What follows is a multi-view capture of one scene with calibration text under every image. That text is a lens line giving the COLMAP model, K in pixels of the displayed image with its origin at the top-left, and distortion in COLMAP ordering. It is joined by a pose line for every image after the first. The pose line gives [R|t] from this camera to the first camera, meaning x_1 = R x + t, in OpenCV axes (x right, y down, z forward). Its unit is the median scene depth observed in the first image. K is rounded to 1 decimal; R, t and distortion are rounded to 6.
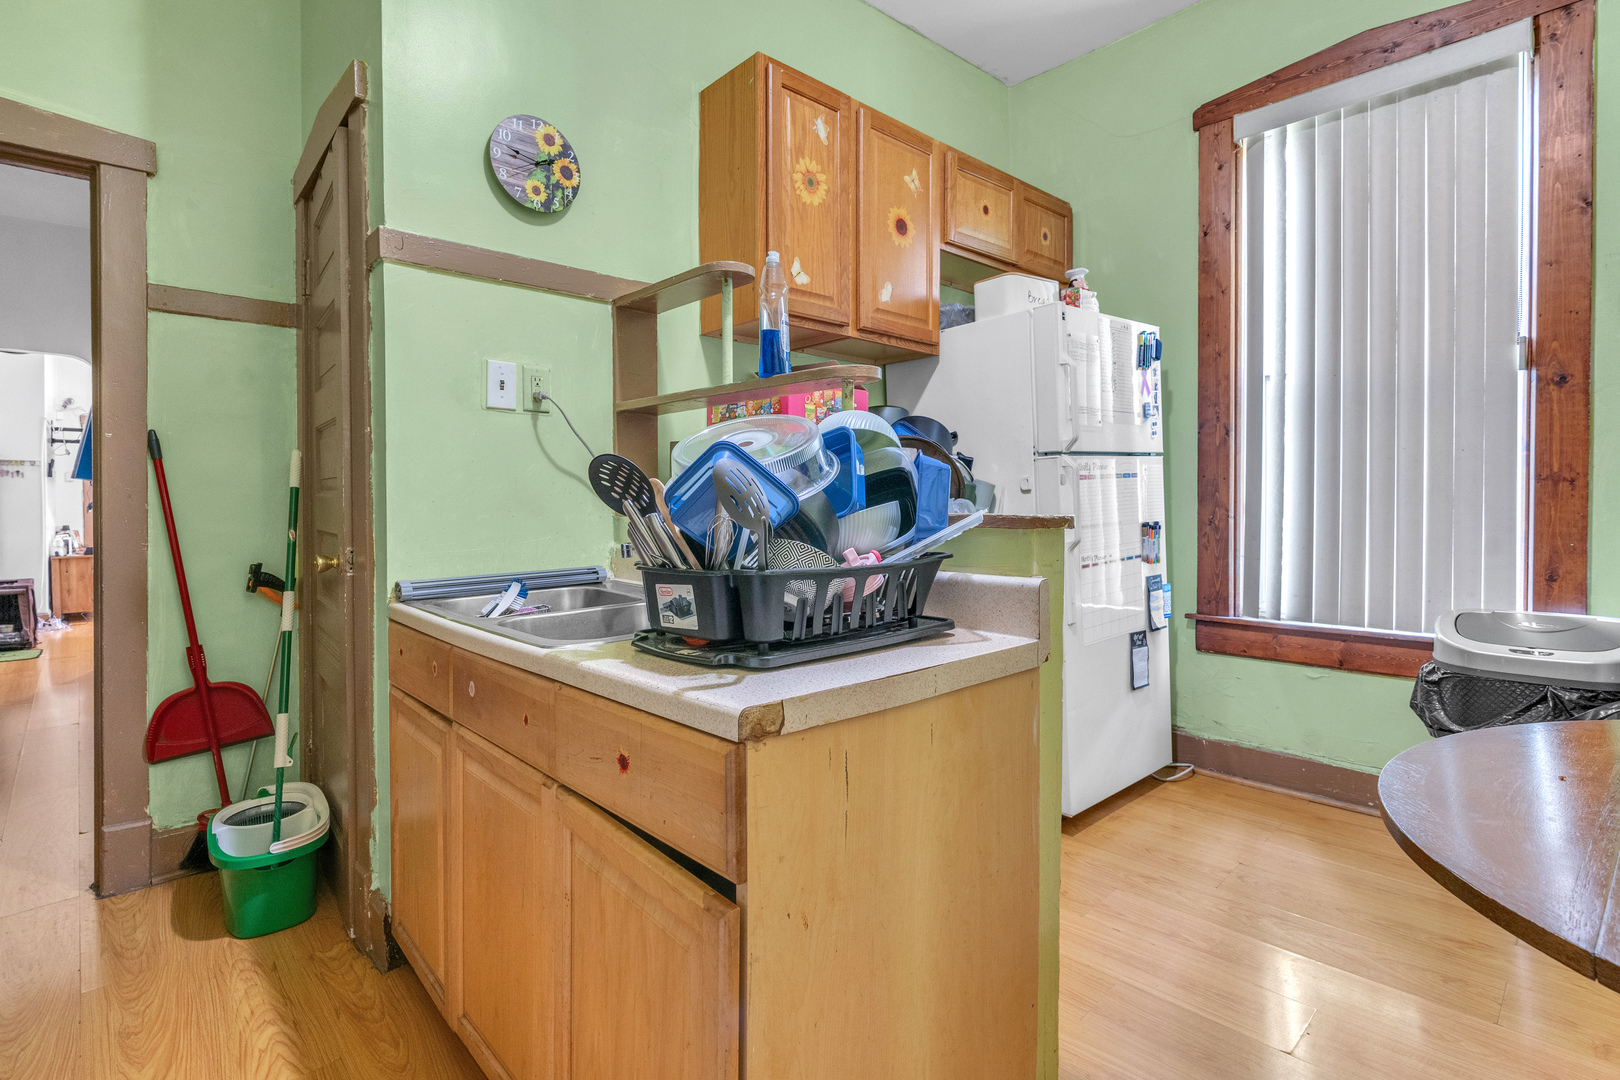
lens RADIAL K [[783.7, 0, 829.0], [0, 783.7, 509.7], [0, 0, 1]] dist [0.002392, 0.000678]
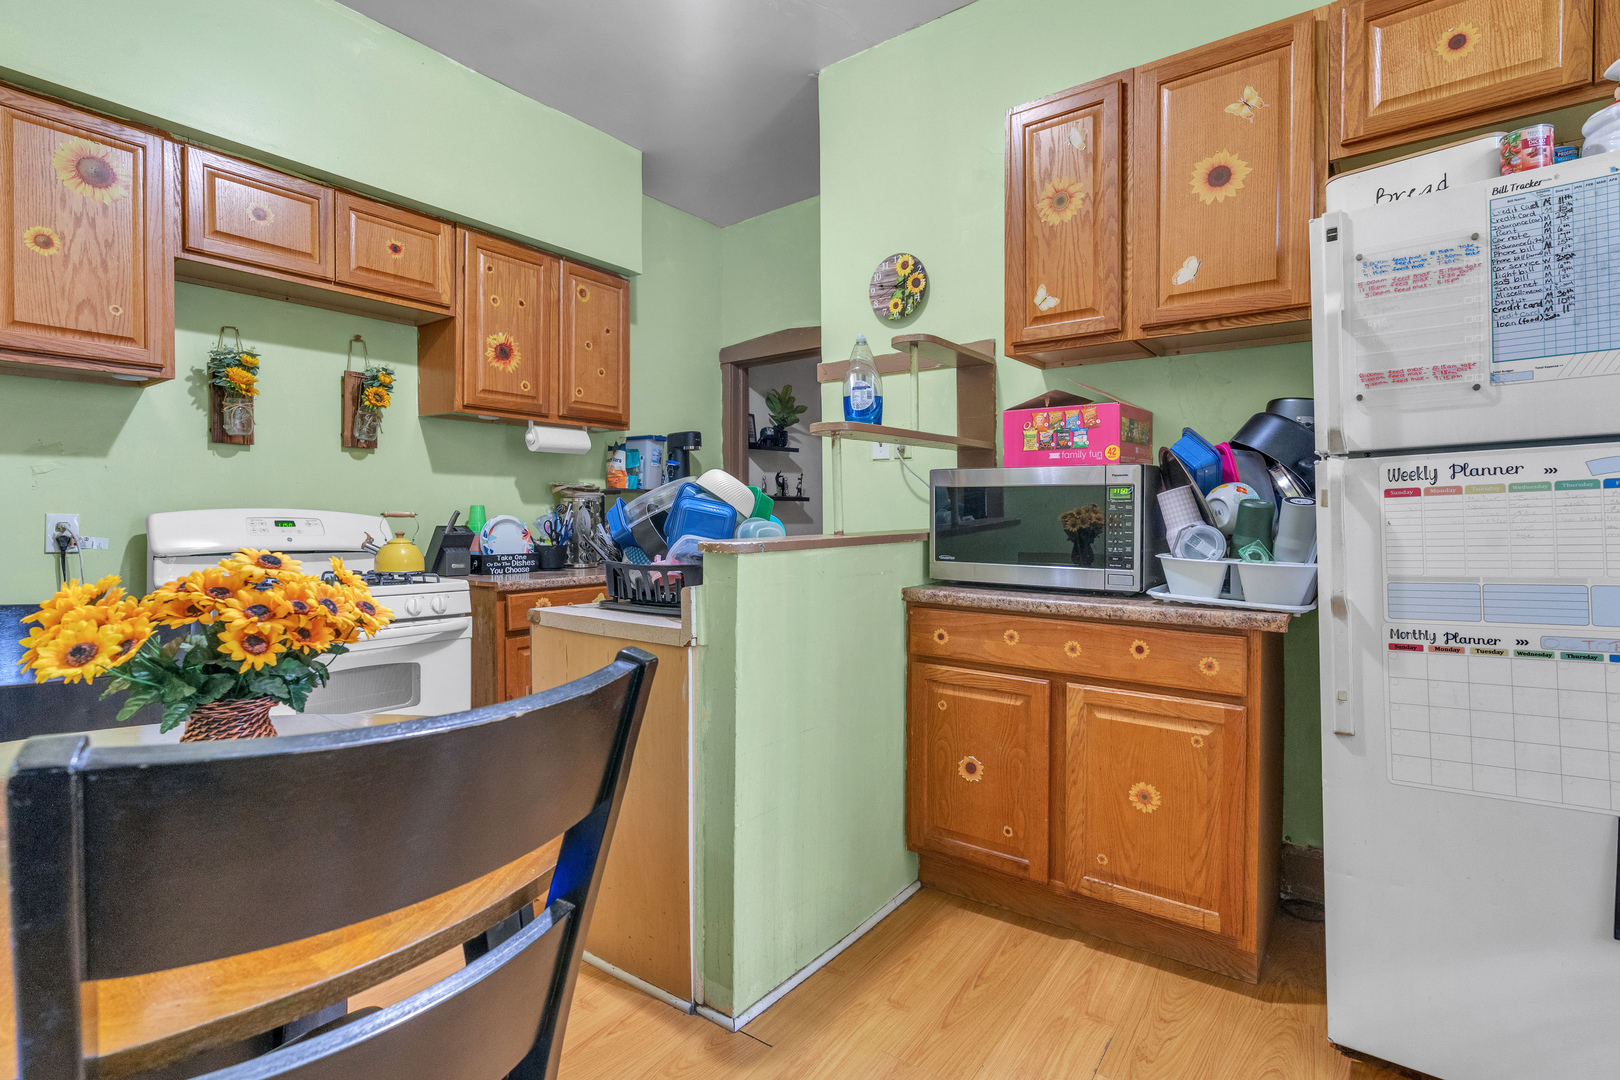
lens RADIAL K [[783.7, 0, 812.1], [0, 783.7, 529.6], [0, 0, 1]] dist [0.002392, 0.000678]
pose [[0.183469, 0.025982, -0.982682, 1.002714], [-0.011297, 0.999640, 0.024321, -0.028534], [0.982961, 0.006639, 0.183696, 0.576120]]
